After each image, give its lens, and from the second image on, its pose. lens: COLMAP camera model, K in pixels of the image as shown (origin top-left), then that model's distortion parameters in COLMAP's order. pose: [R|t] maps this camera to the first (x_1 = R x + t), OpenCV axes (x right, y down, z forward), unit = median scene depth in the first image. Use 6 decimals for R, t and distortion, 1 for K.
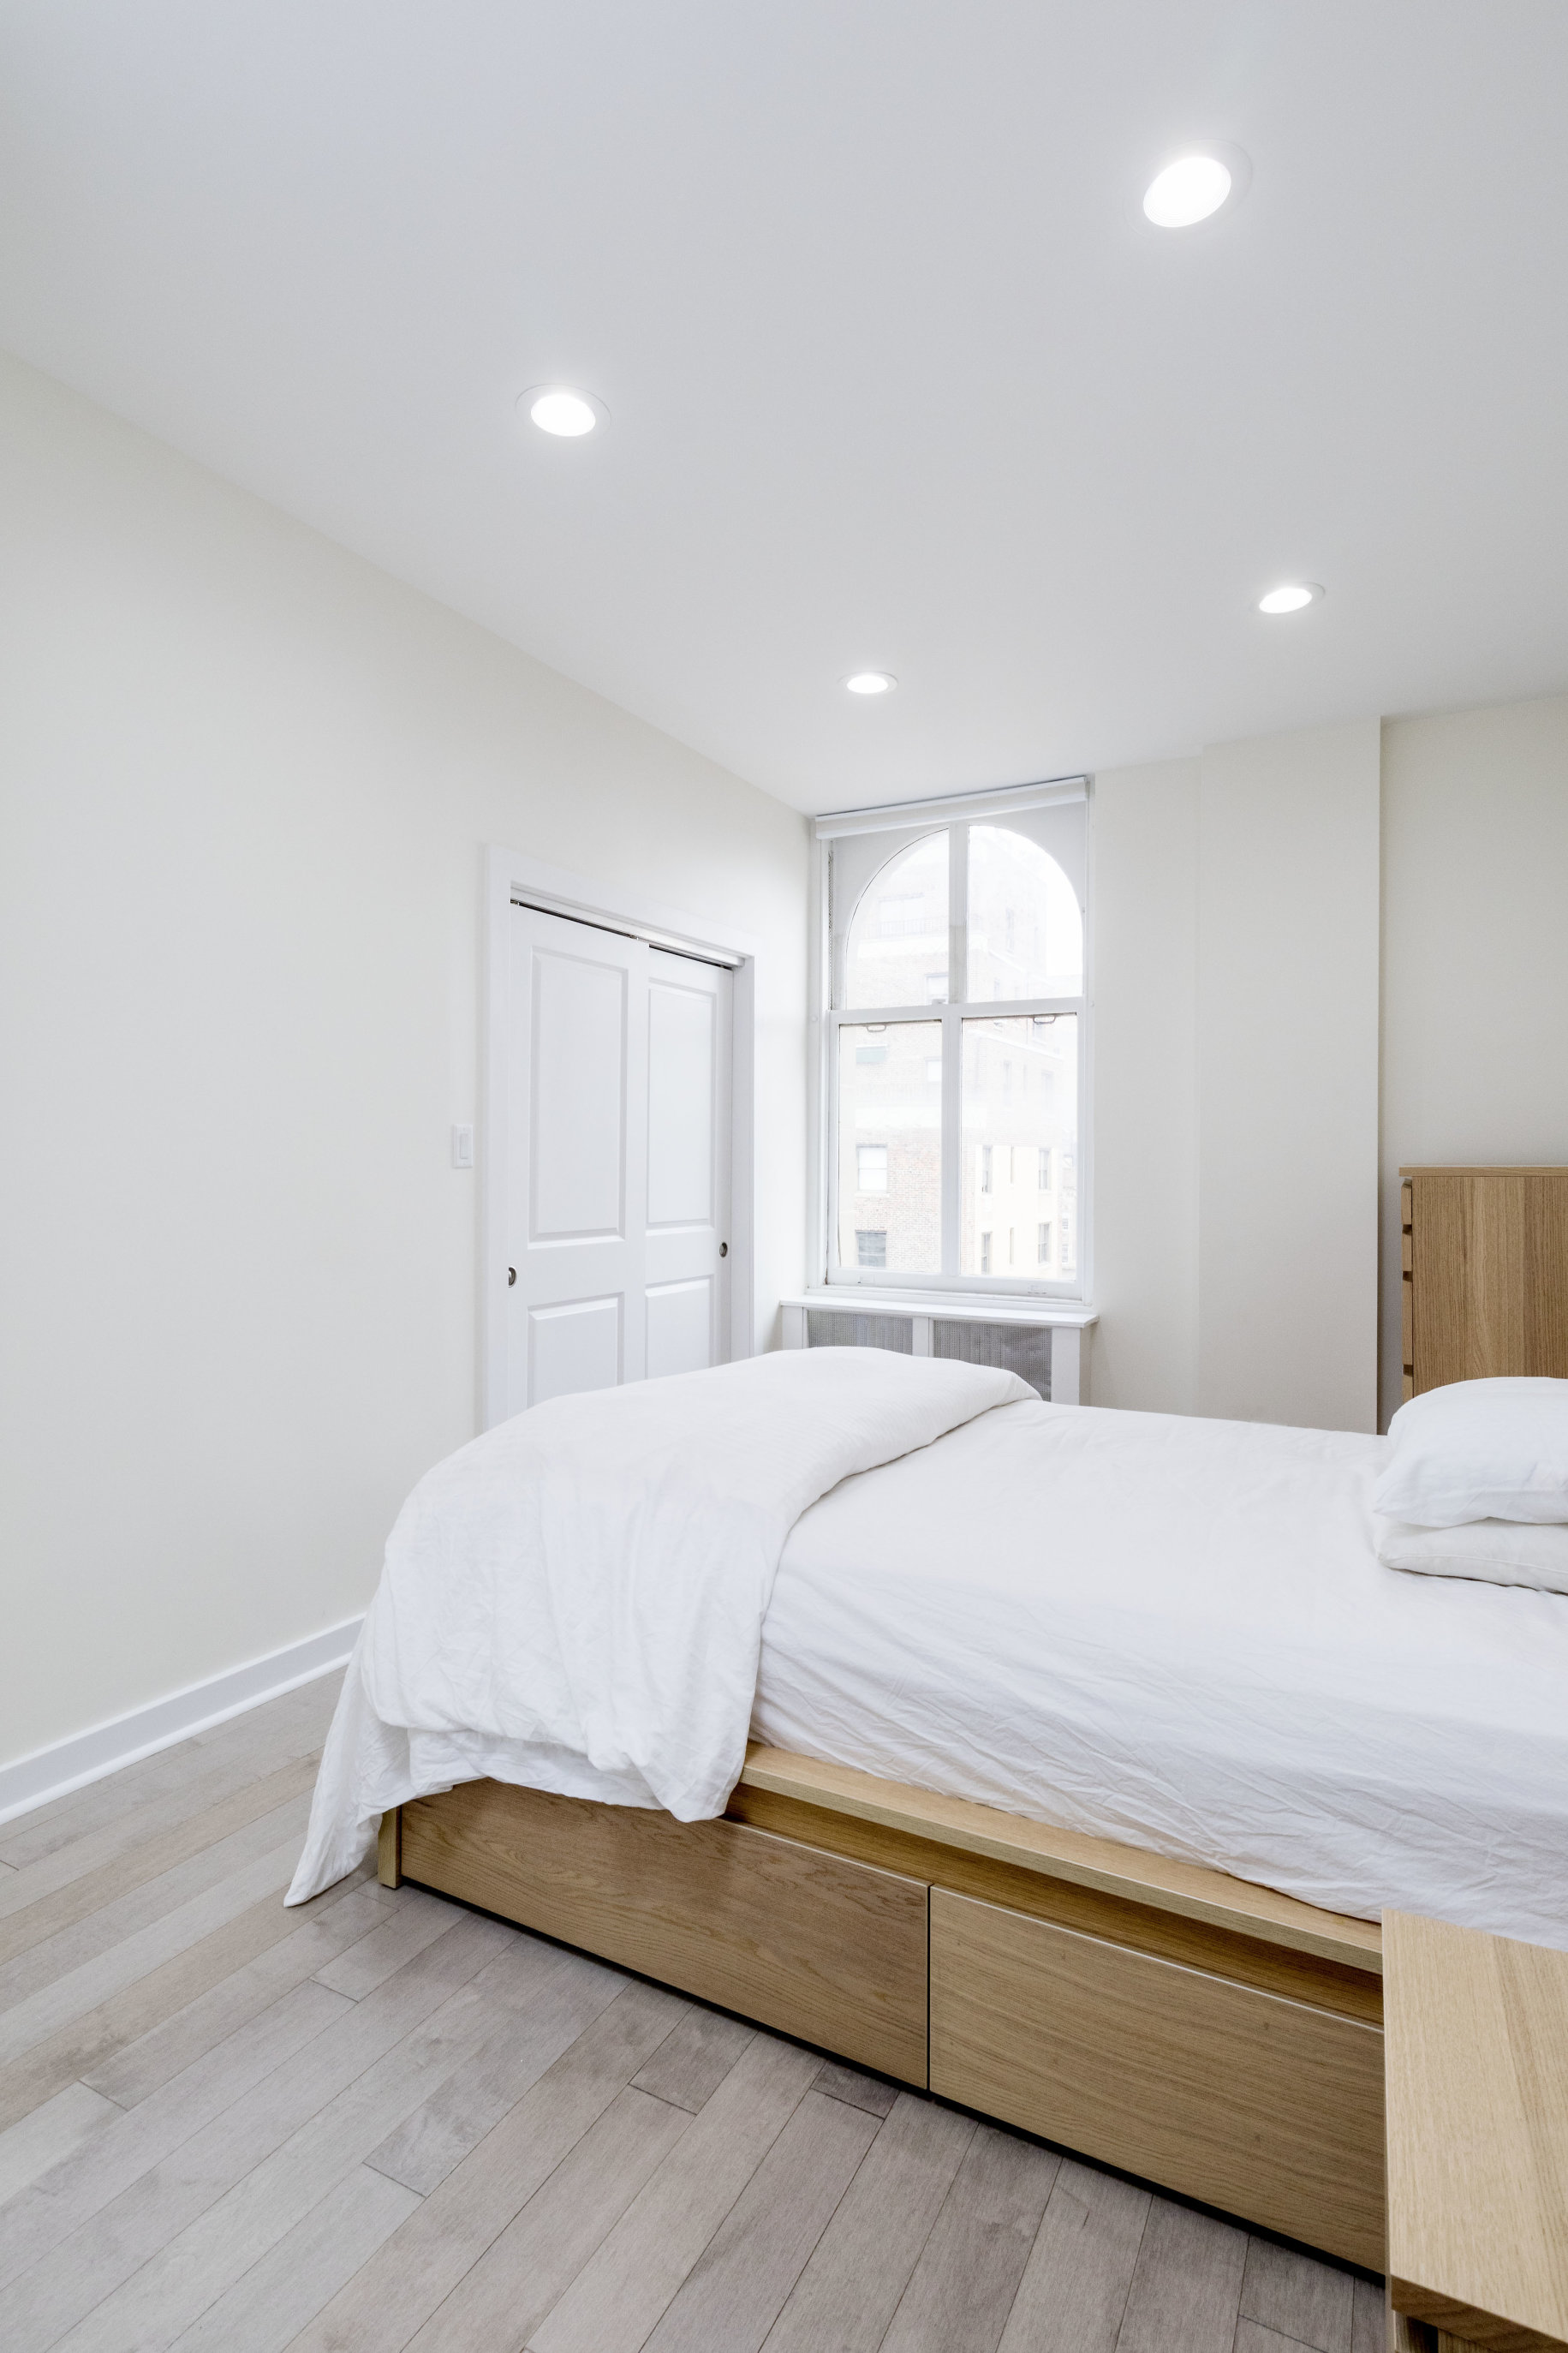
lens RADIAL K [[1149.8, 0, 784.0], [0, 1149.8, 1176.5], [0, 0, 1]] dist [-0.000019, -0.006930]
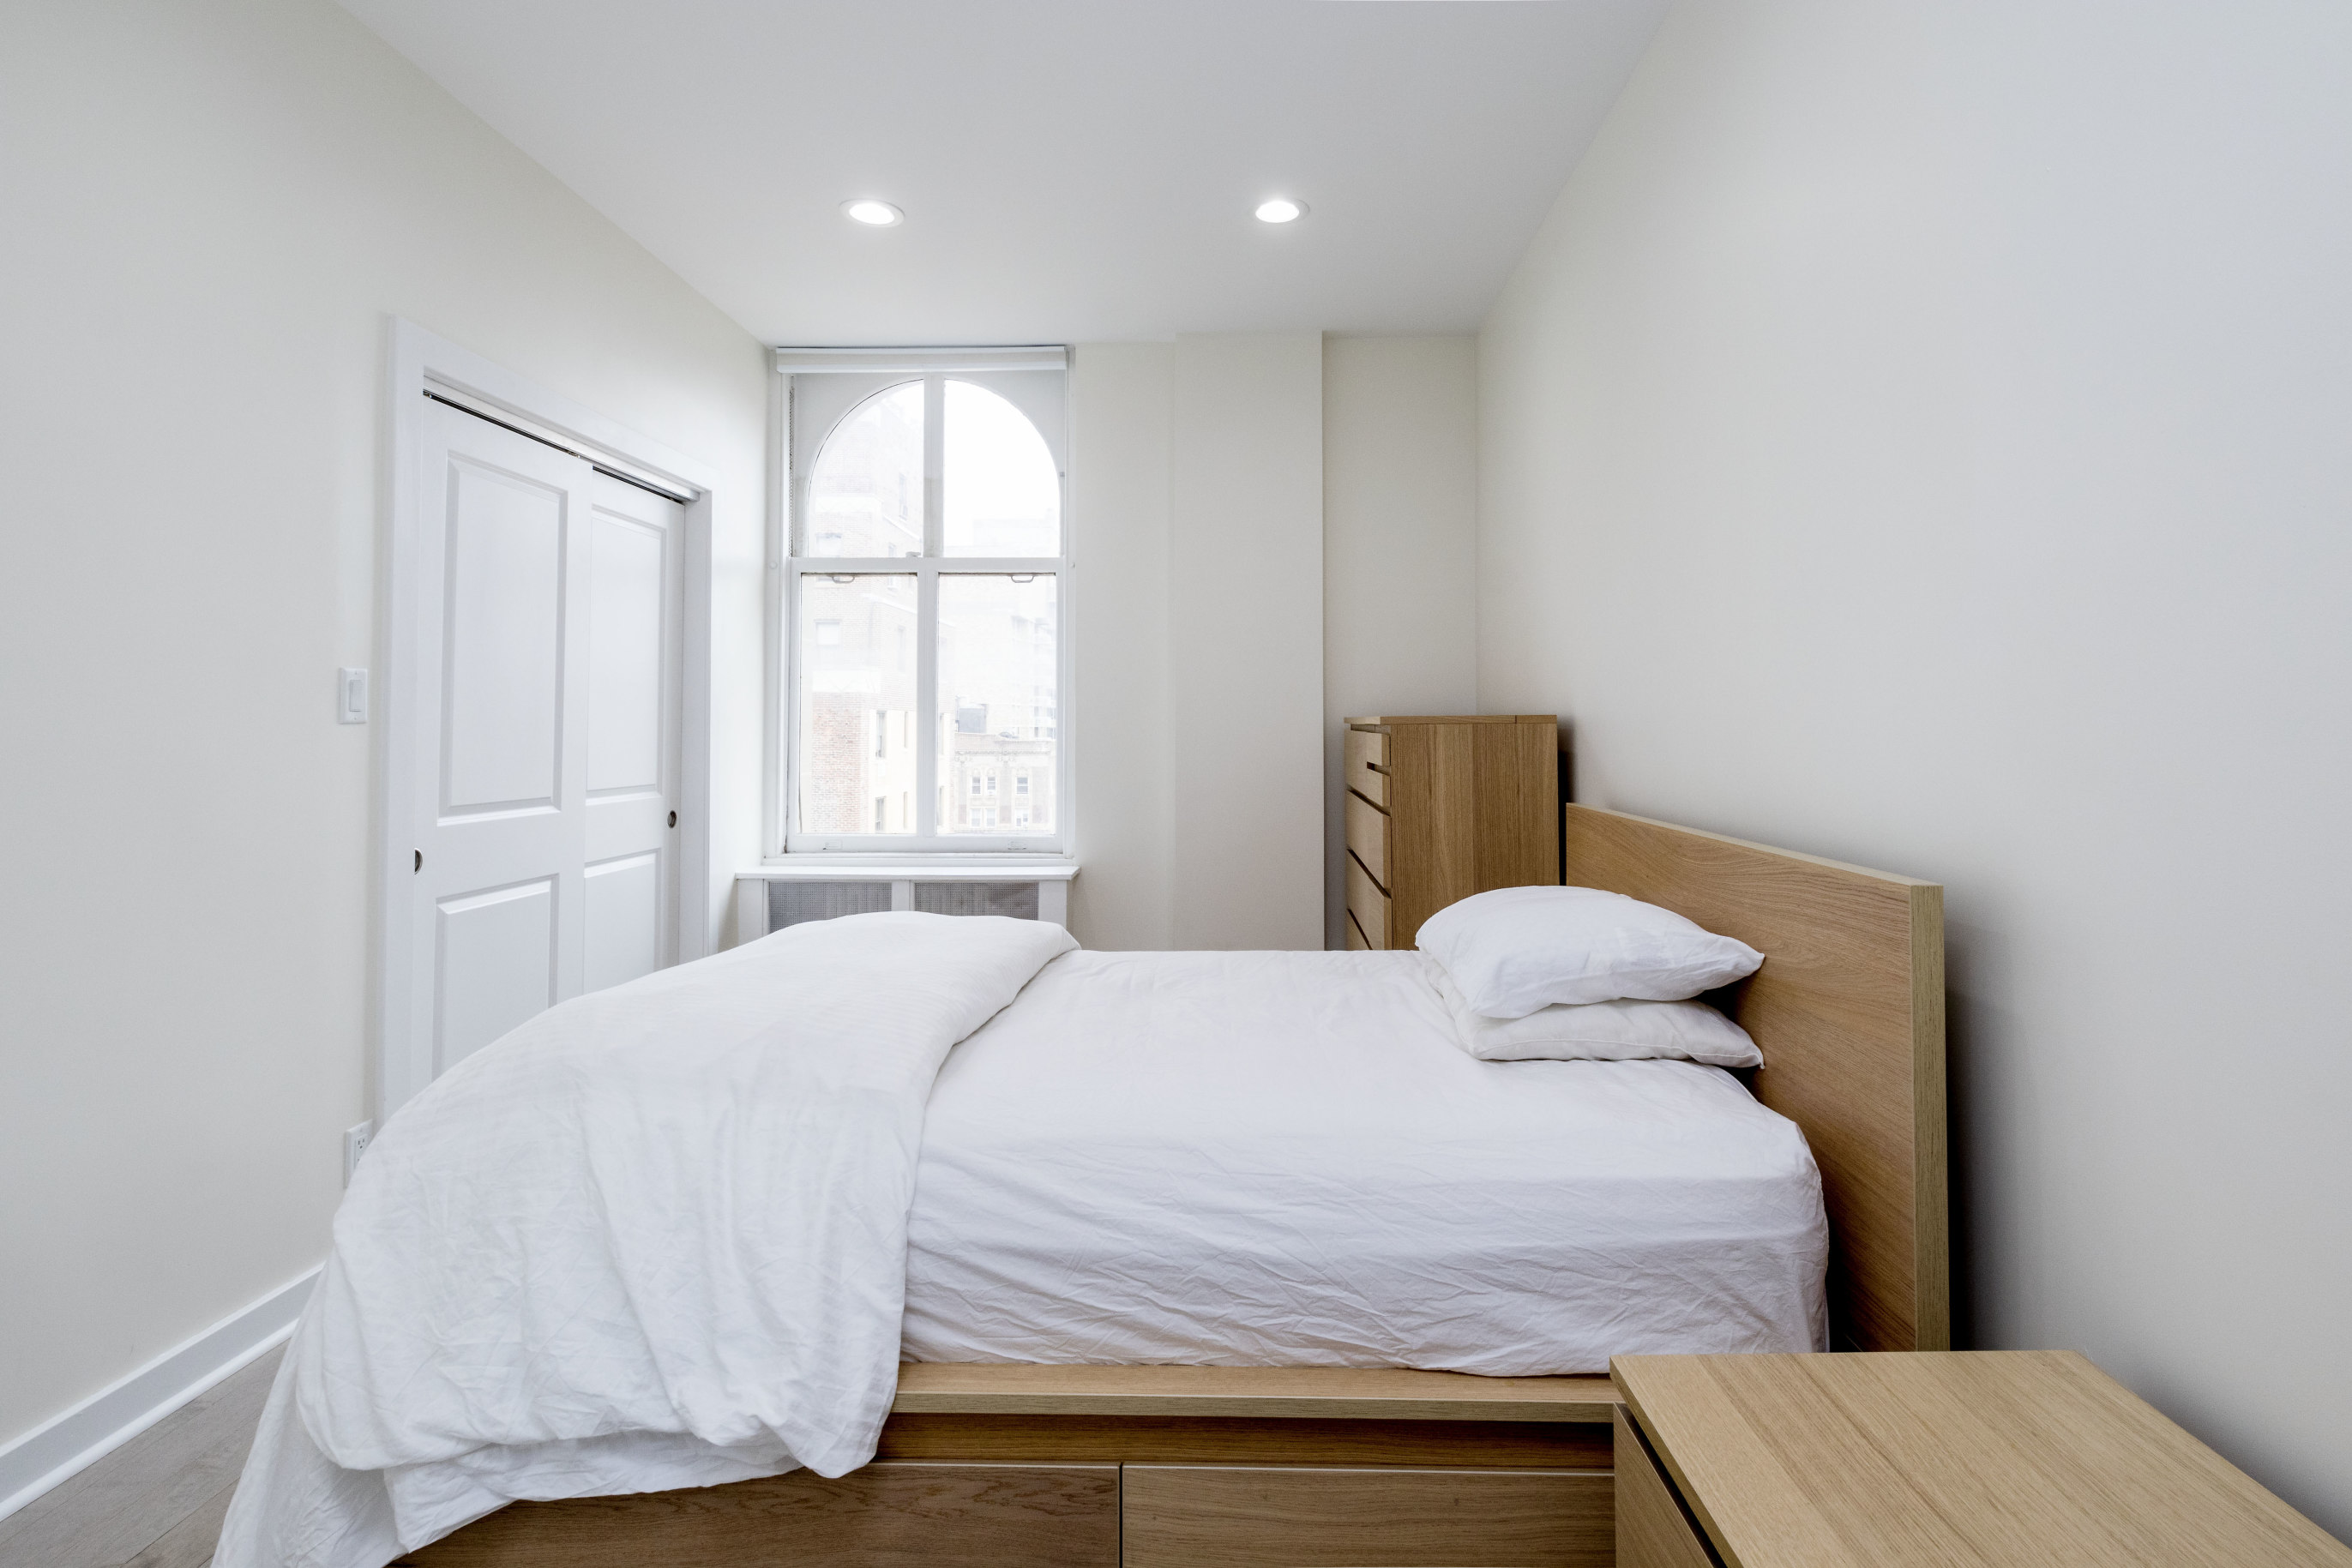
lens RADIAL K [[1127.1, 0, 1183.6], [0, 1127.1, 710.9], [0, 0, 1]] dist [0.000462, -0.002160]
pose [[0.891696, 0.000784, 0.452635, -0.201421], [0.012562, 0.999570, -0.026480, 0.018149], [-0.452461, 0.029298, 0.891303, 0.108281]]
